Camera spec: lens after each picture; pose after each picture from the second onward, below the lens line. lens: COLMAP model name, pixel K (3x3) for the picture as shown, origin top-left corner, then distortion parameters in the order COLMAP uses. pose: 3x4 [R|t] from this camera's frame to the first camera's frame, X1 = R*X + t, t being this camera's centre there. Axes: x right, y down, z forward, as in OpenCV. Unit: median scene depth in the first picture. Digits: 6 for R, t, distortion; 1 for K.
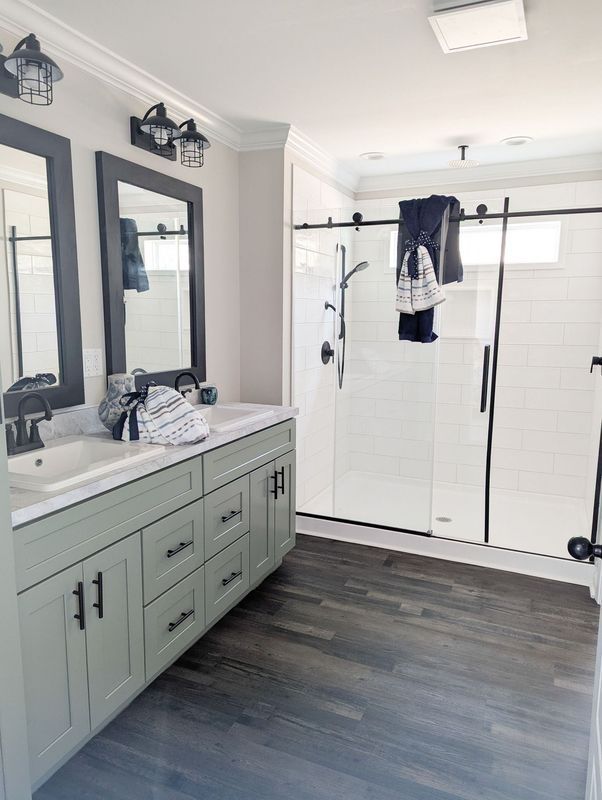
lens RADIAL K [[592.4, 0, 301.0], [0, 592.4, 400.0], [0, 0, 1]] dist [0.008029, -0.001672]
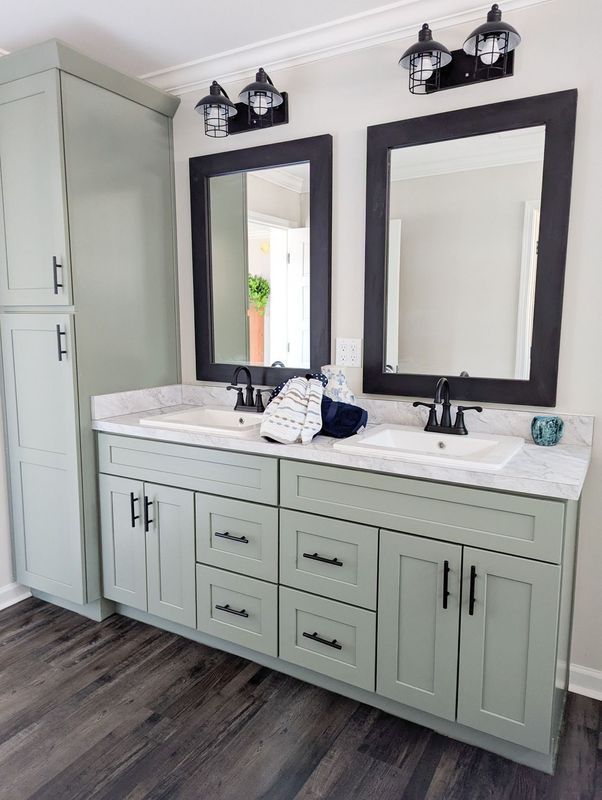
lens RADIAL K [[559.8, 0, 301.0], [0, 559.8, 400.0], [0, 0, 1]] dist [-0.000219, -0.002699]
pose [[-0.134000, 0.124748, -0.983098, 0.633961], [-0.155968, 0.977026, 0.145236, -0.117294], [0.978631, 0.172793, -0.111464, 1.138612]]
